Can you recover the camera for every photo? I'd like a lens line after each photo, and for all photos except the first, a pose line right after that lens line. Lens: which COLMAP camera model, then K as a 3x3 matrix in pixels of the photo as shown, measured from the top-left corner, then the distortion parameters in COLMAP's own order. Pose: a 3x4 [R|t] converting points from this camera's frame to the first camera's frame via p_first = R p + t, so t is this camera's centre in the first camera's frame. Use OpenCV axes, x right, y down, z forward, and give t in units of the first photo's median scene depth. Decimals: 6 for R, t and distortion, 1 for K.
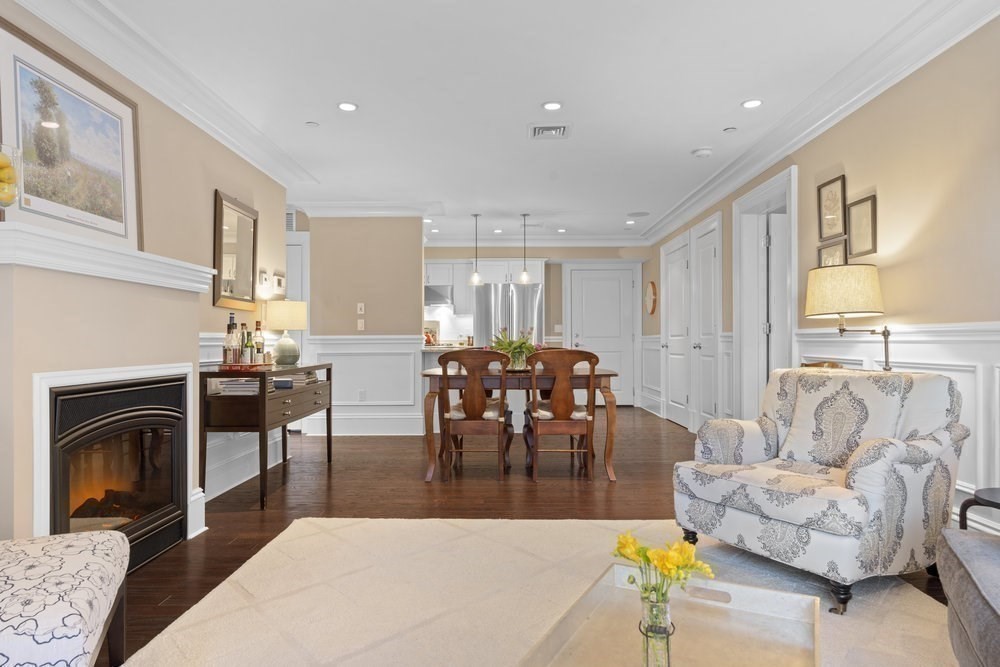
lens RADIAL K [[593.8, 0, 500.0], [0, 593.8, 333.5], [0, 0, 1]] dist [-0.004779, -0.004275]
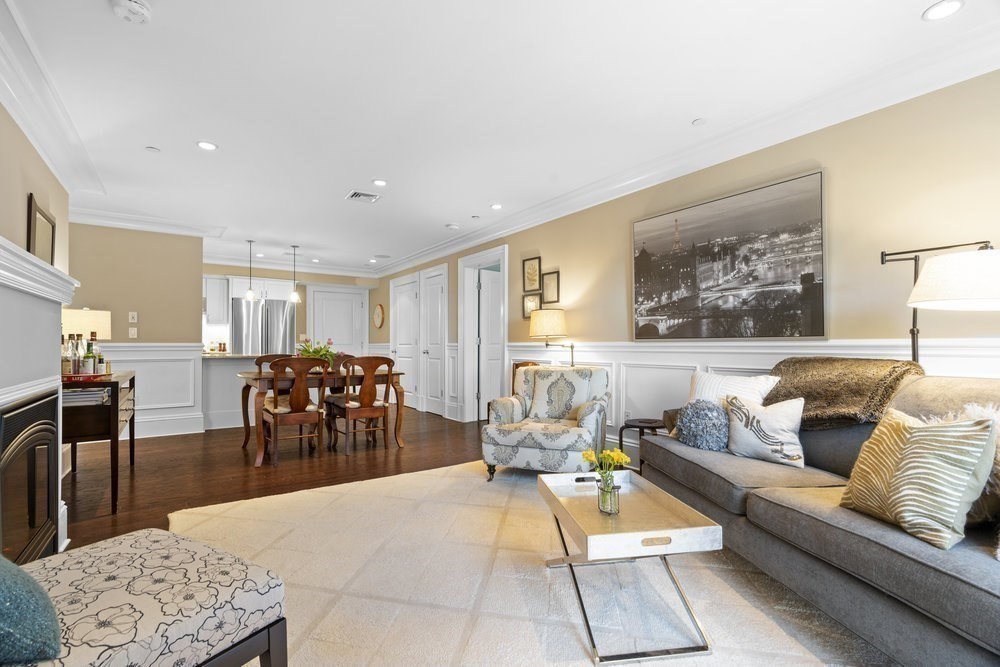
lens RADIAL K [[455.1, 0, 499.3], [0, 455.1, 338.0], [0, 0, 1]] dist [-0.002531, -0.000235]
pose [[0.814101, 0.012409, 0.580591, -0.306226], [-0.010731, 0.999922, -0.006325, -0.013486], [-0.580624, -0.001081, 0.814171, -0.039861]]
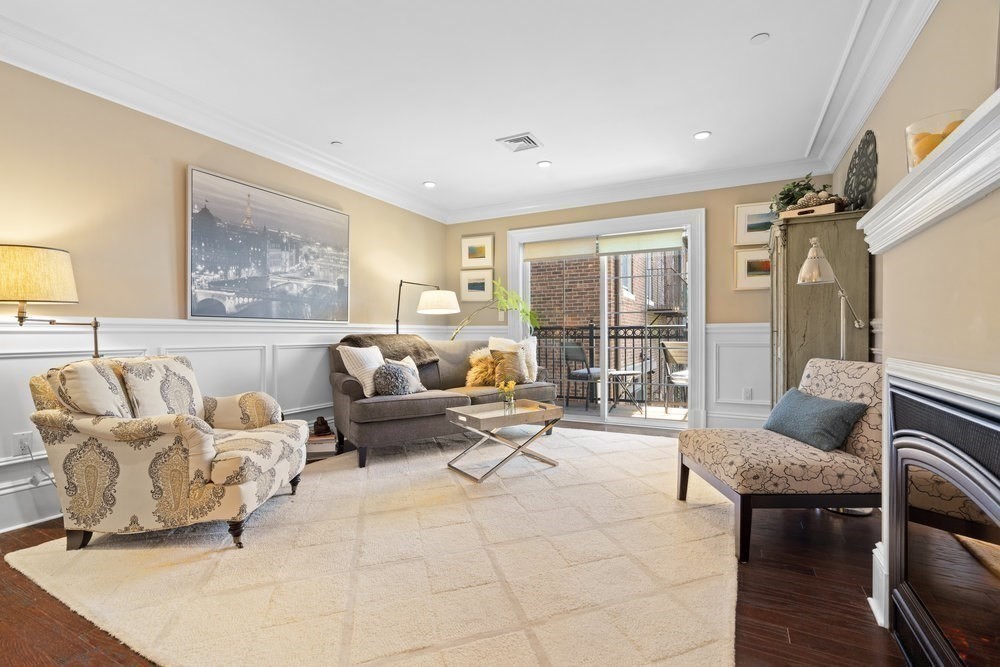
lens RADIAL K [[455.1, 0, 499.3], [0, 455.1, 338.0], [0, 0, 1]] dist [-0.002531, -0.000235]
pose [[-0.893598, 0.001320, 0.448866, -0.315479], [-0.000885, 0.999989, -0.004701, 0.022338], [-0.448868, -0.004598, -0.893586, 1.132818]]
